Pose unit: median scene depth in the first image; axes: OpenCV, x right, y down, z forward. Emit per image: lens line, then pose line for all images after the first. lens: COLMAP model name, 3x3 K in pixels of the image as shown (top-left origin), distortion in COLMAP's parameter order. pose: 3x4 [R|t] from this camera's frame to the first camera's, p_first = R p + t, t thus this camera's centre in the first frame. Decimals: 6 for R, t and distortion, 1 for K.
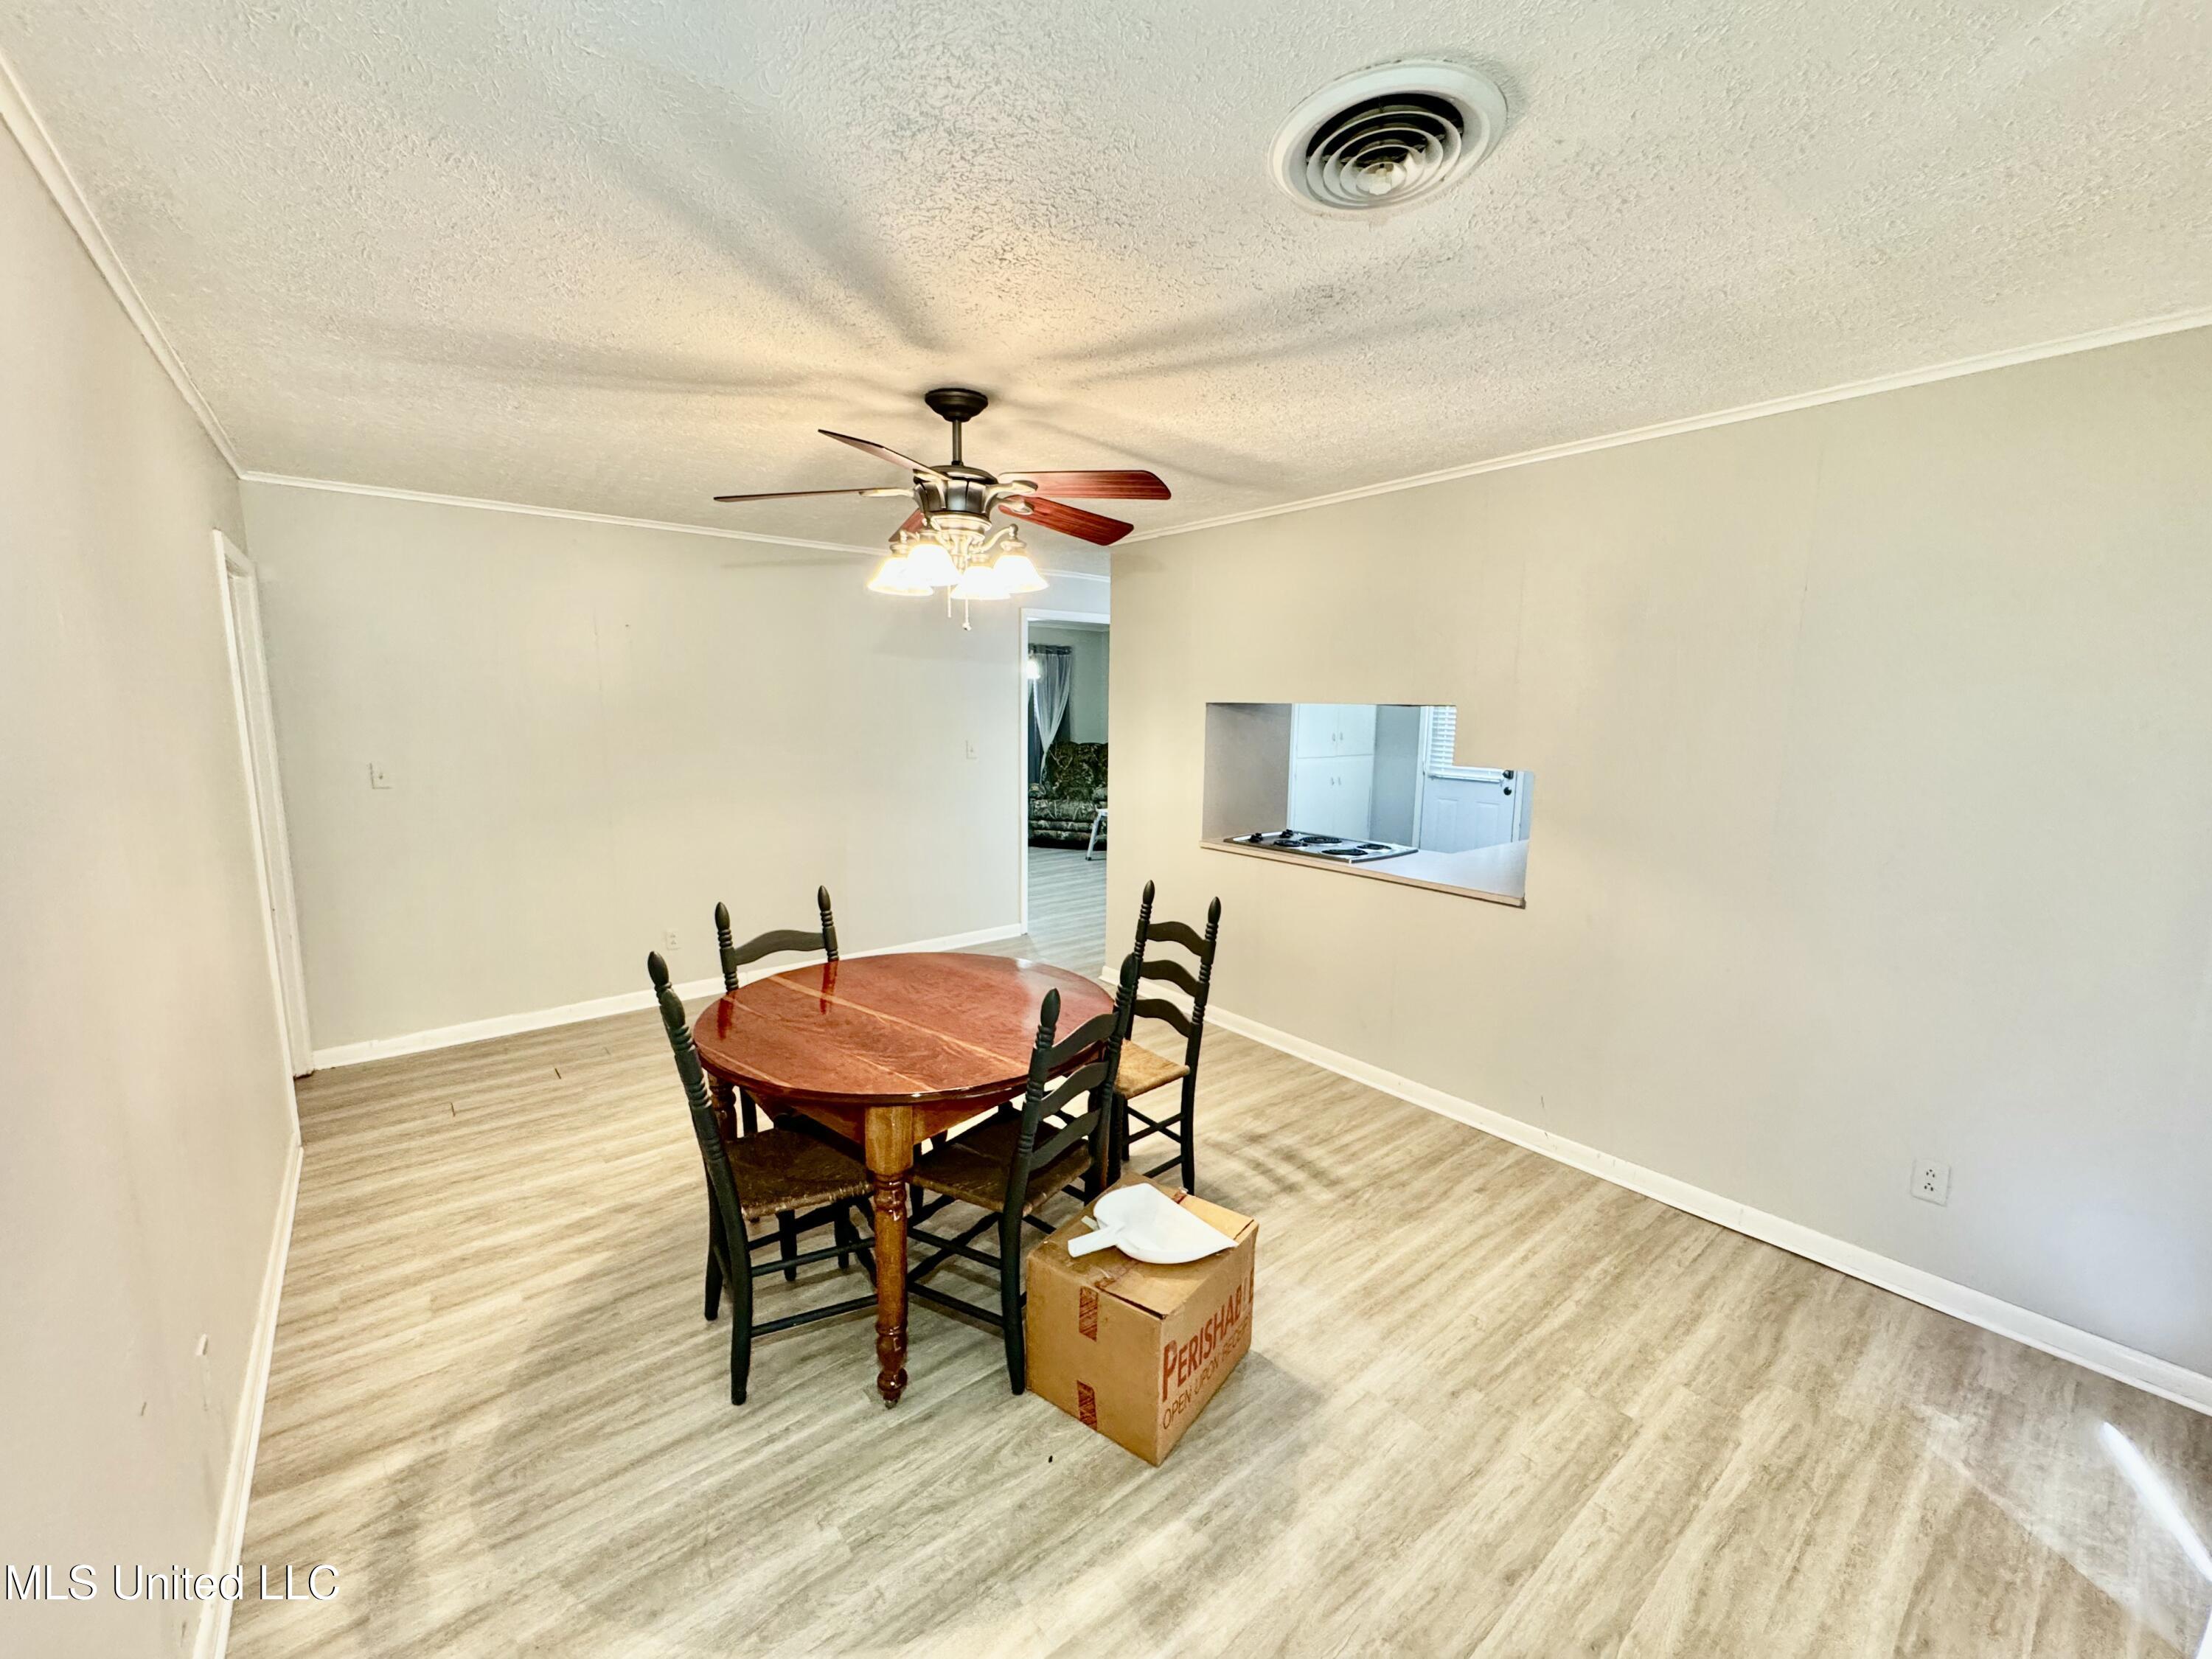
lens RADIAL K [[882.0, 0, 1112.3], [0, 882.0, 823.1], [0, 0, 1]] dist [-0.001045, -0.000145]
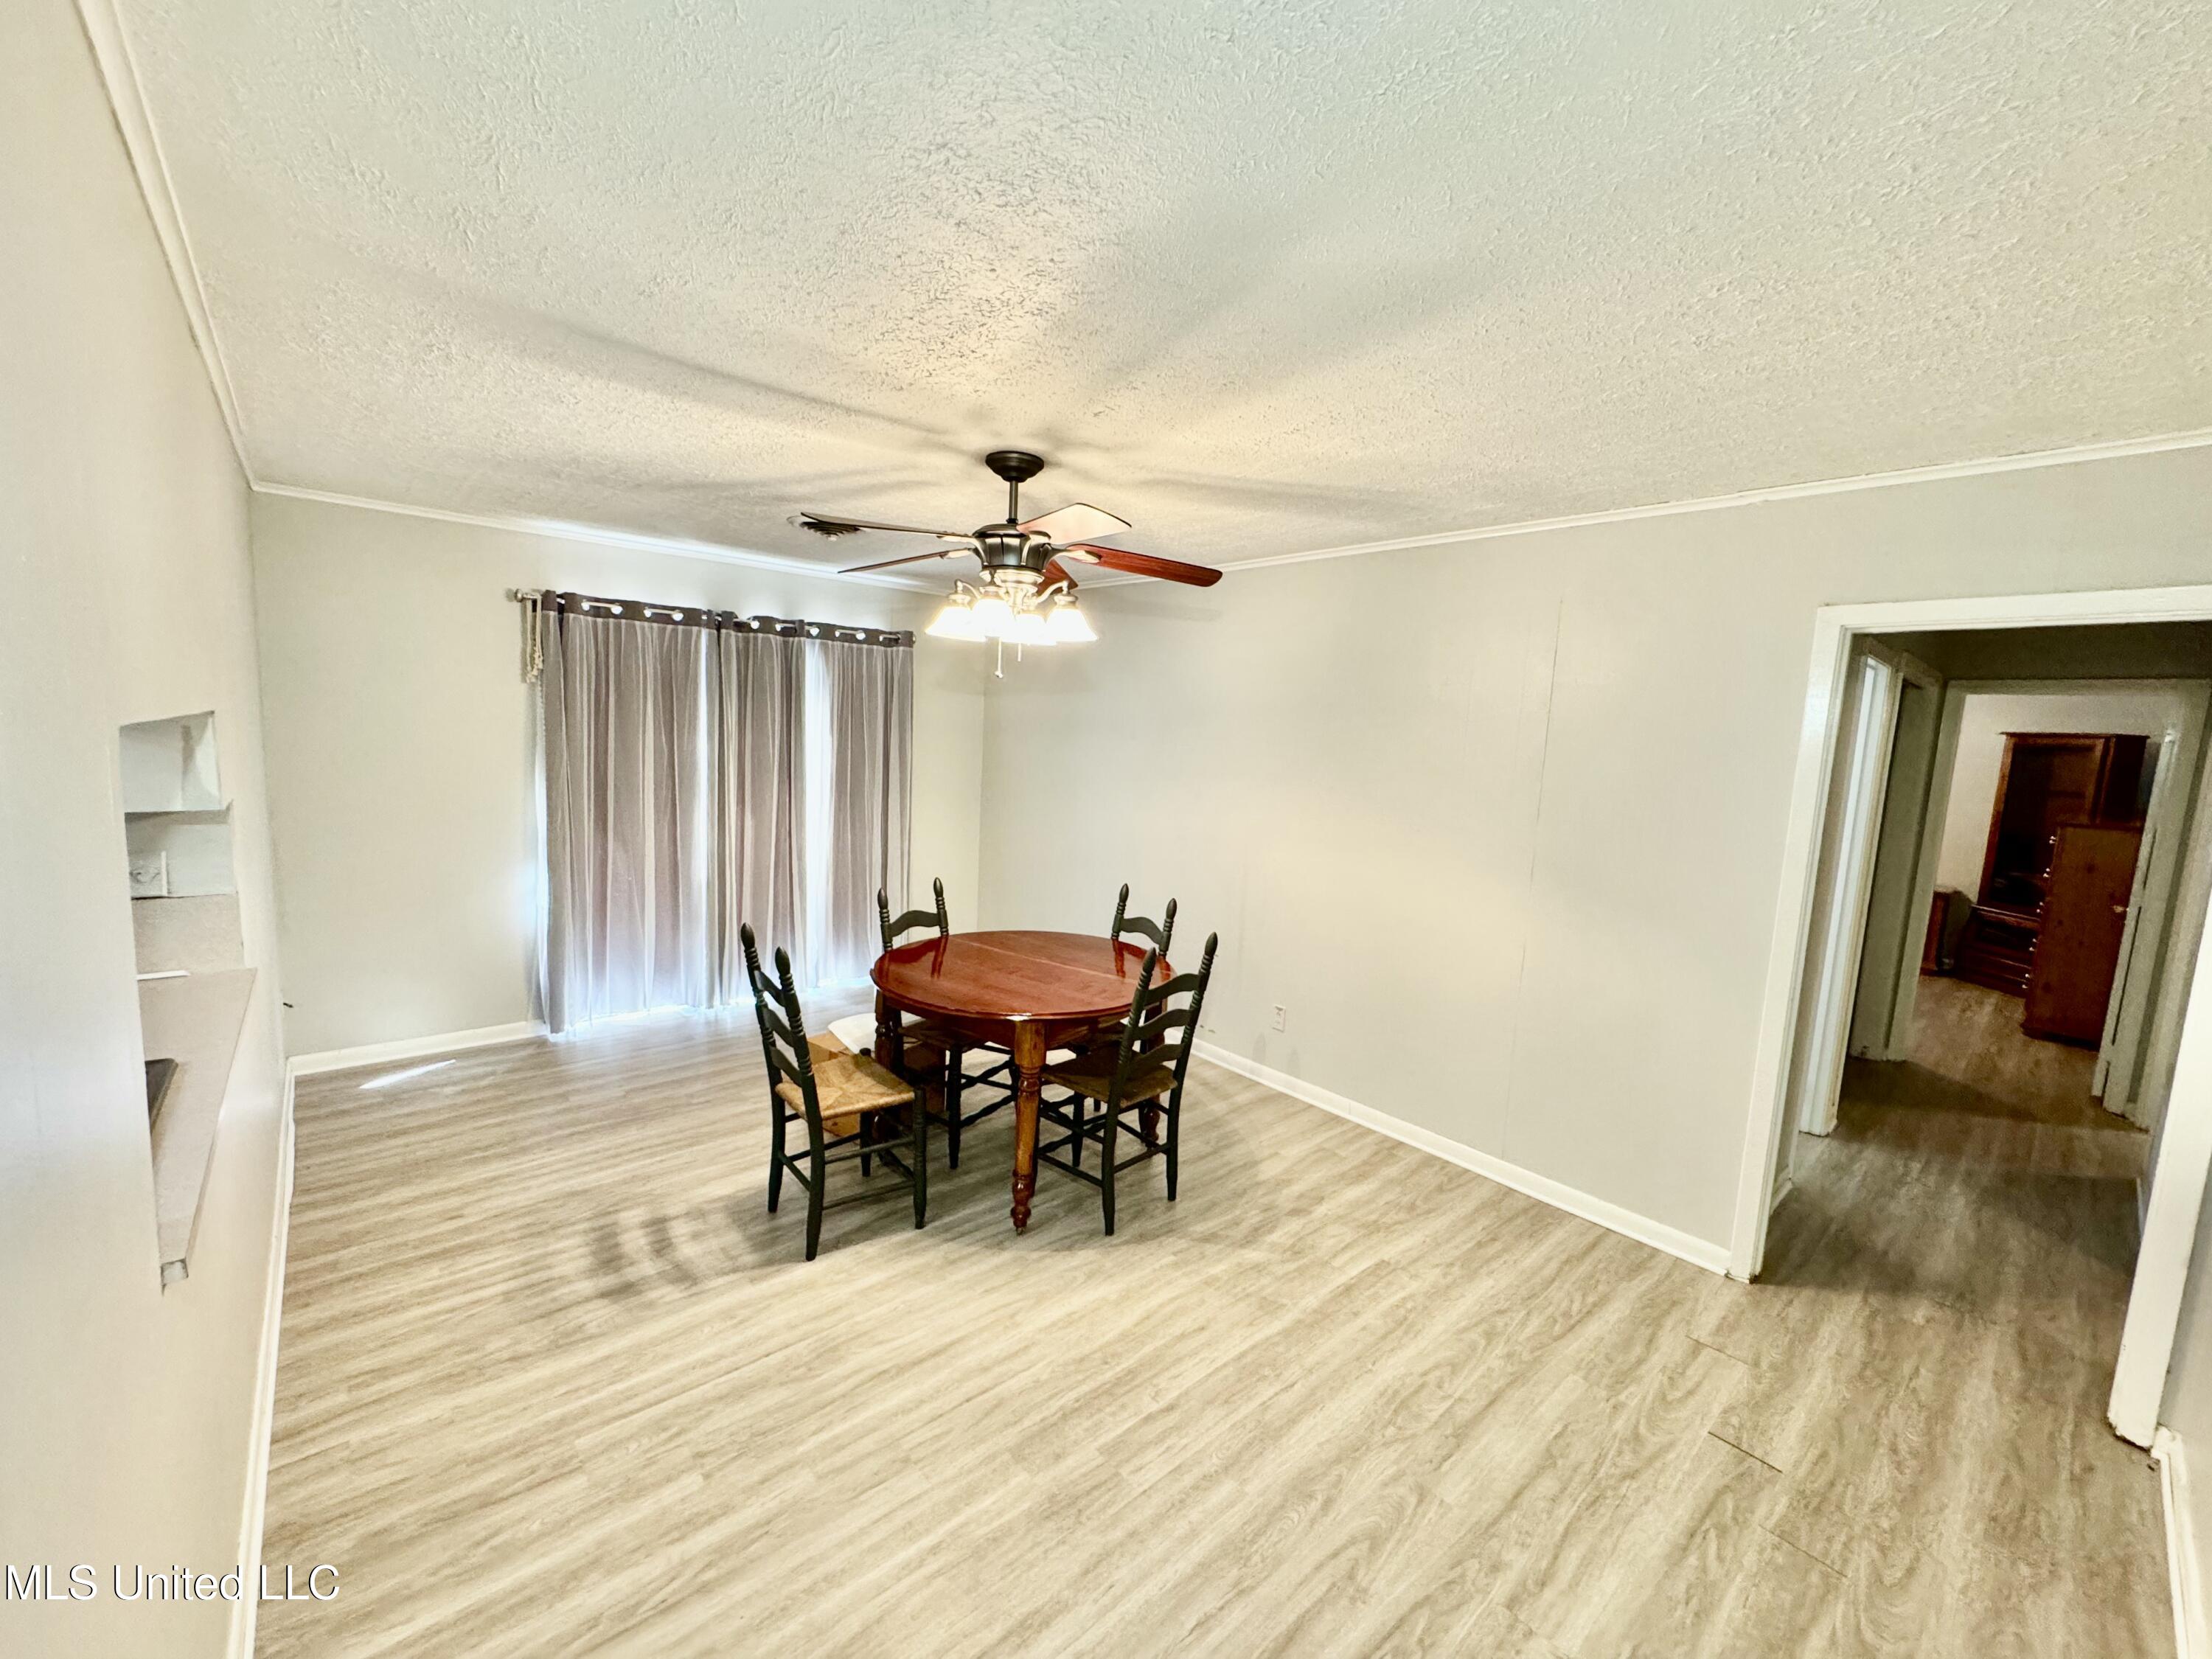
lens RADIAL K [[882.0, 0, 1106.7], [0, 882.0, 829.2], [0, 0, 1]] dist [-0.001045, -0.000145]
pose [[-0.997867, -0.054330, -0.036199, -0.229577], [-0.061640, 0.966744, 0.248208, -0.270029], [0.021510, 0.249910, -0.968030, 1.809577]]
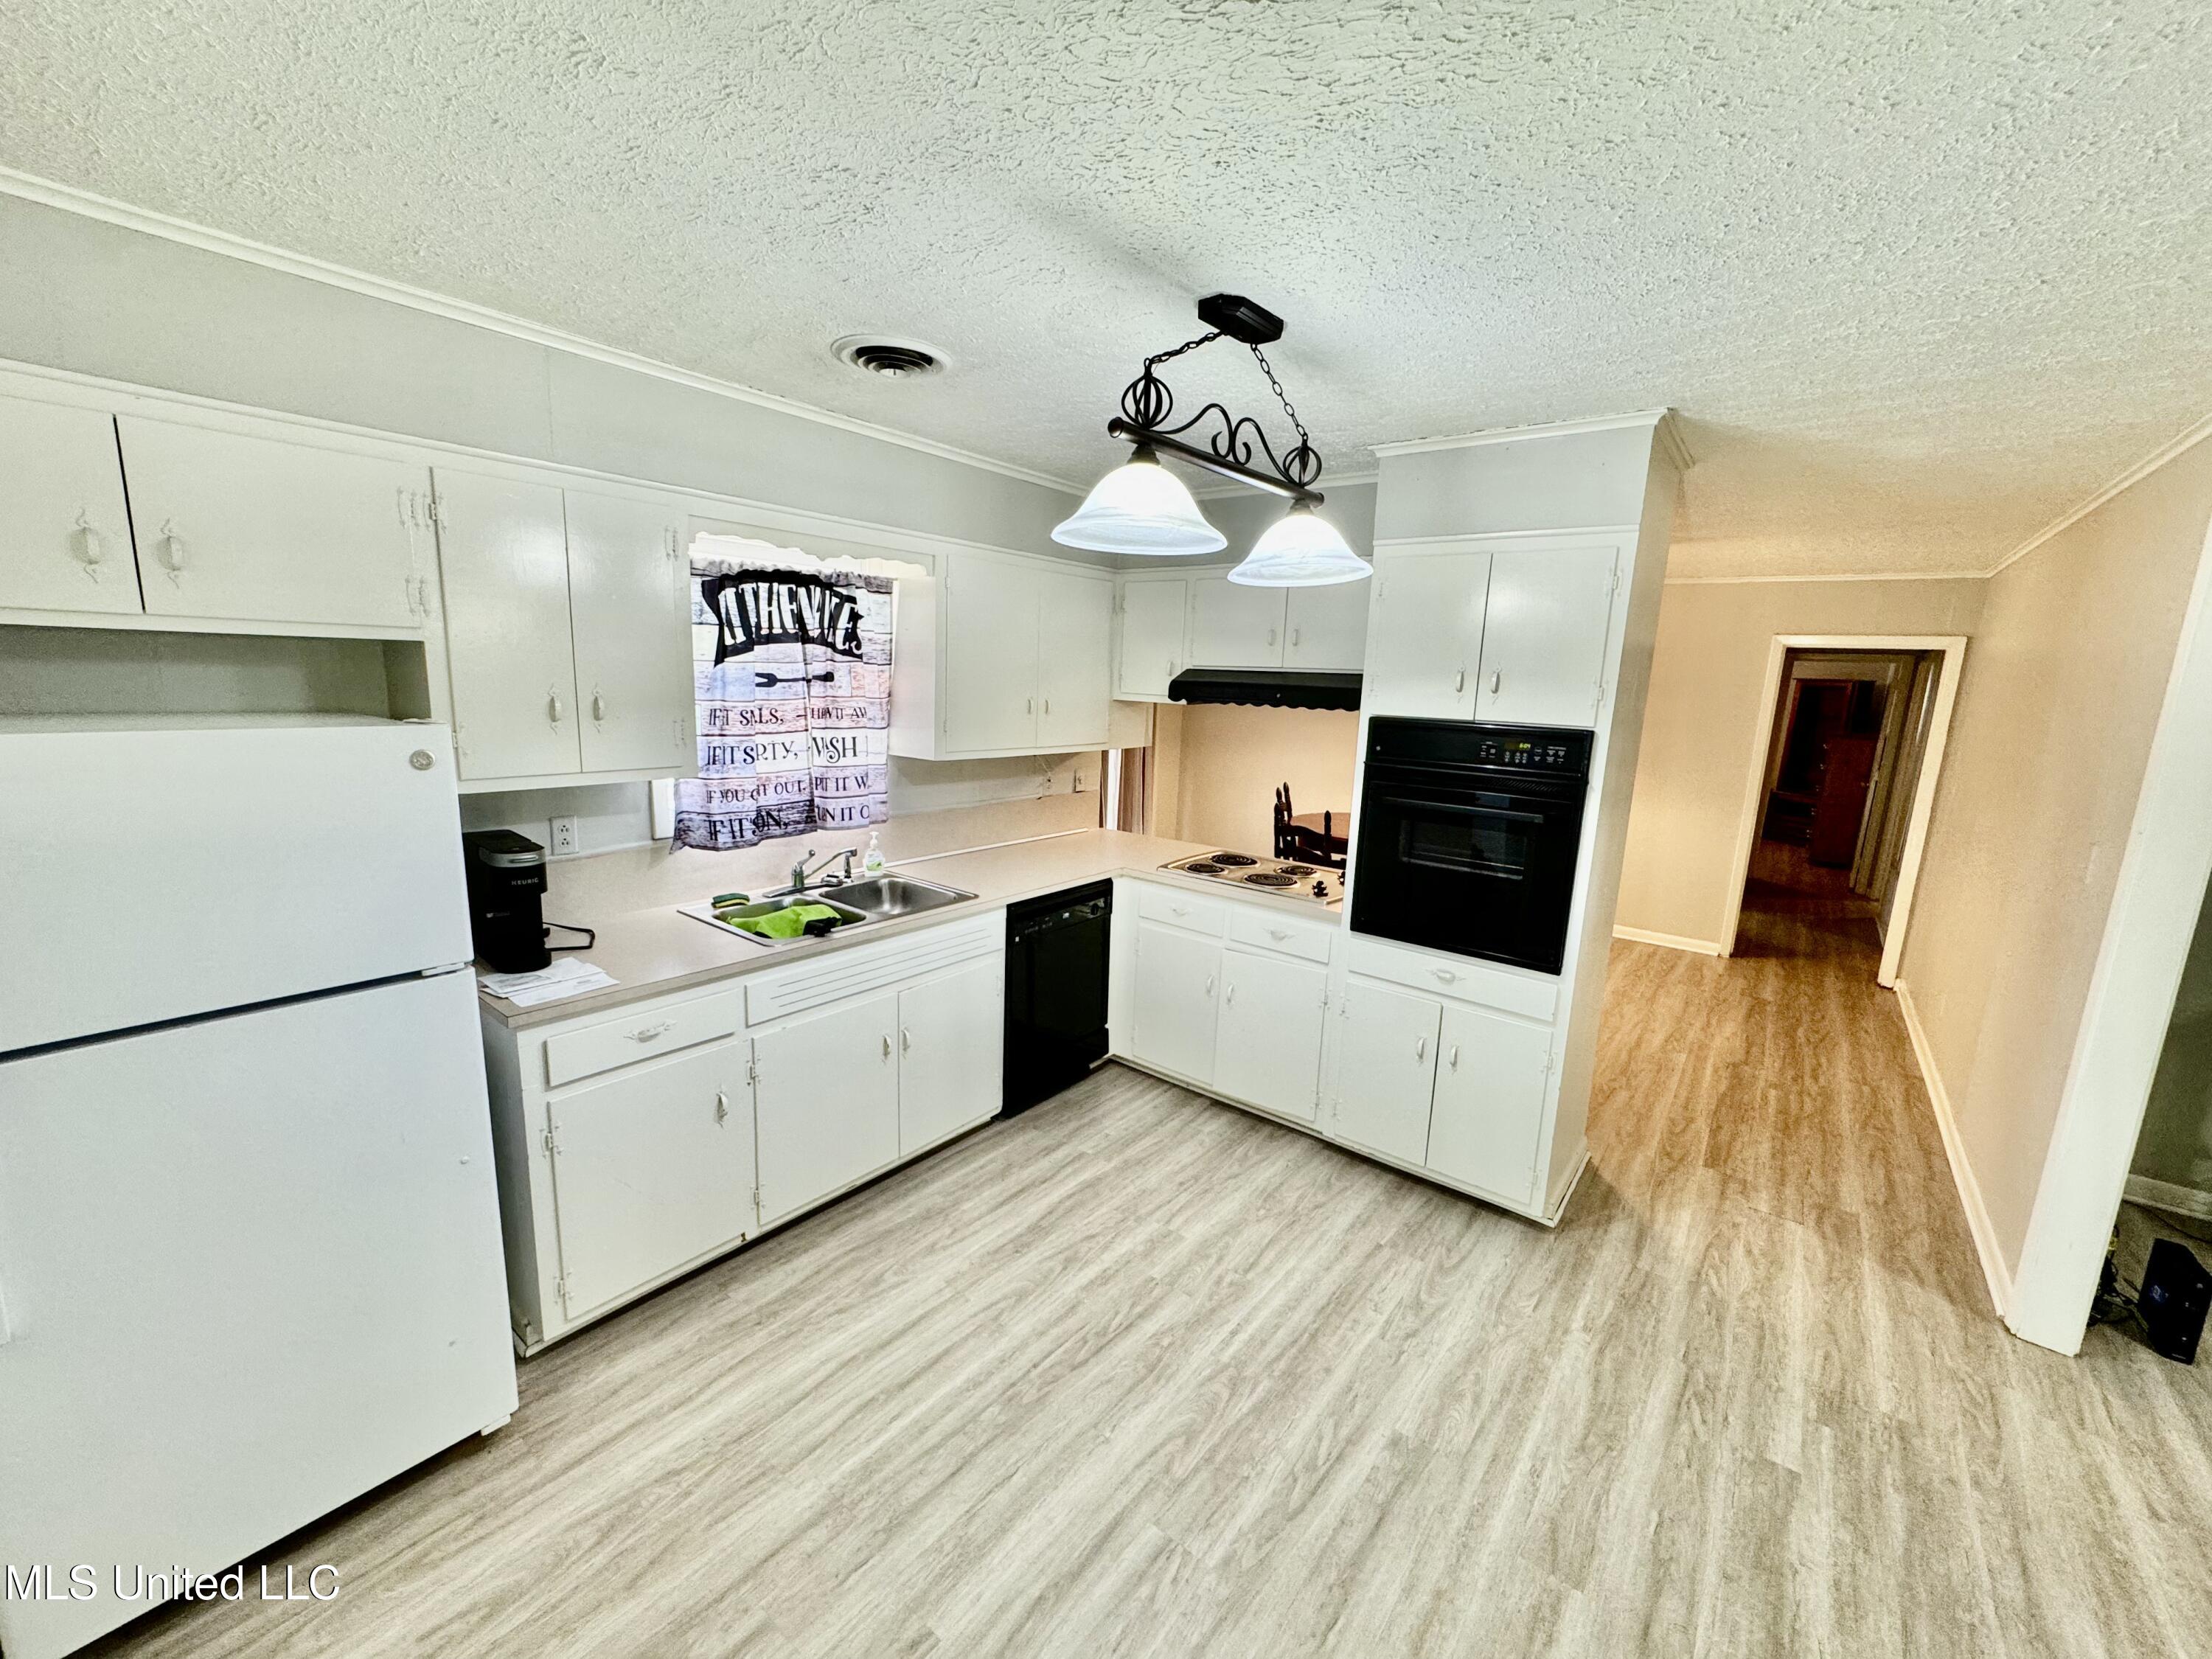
lens RADIAL K [[882.0, 0, 1096.5], [0, 882.0, 835.8], [0, 0, 1]] dist [-0.001045, -0.000145]
pose [[-0.977868, -0.012090, -0.208871, 0.824177], [-0.079137, 0.945532, 0.315763, -0.381963], [0.193677, 0.325304, -0.925563, 2.499302]]
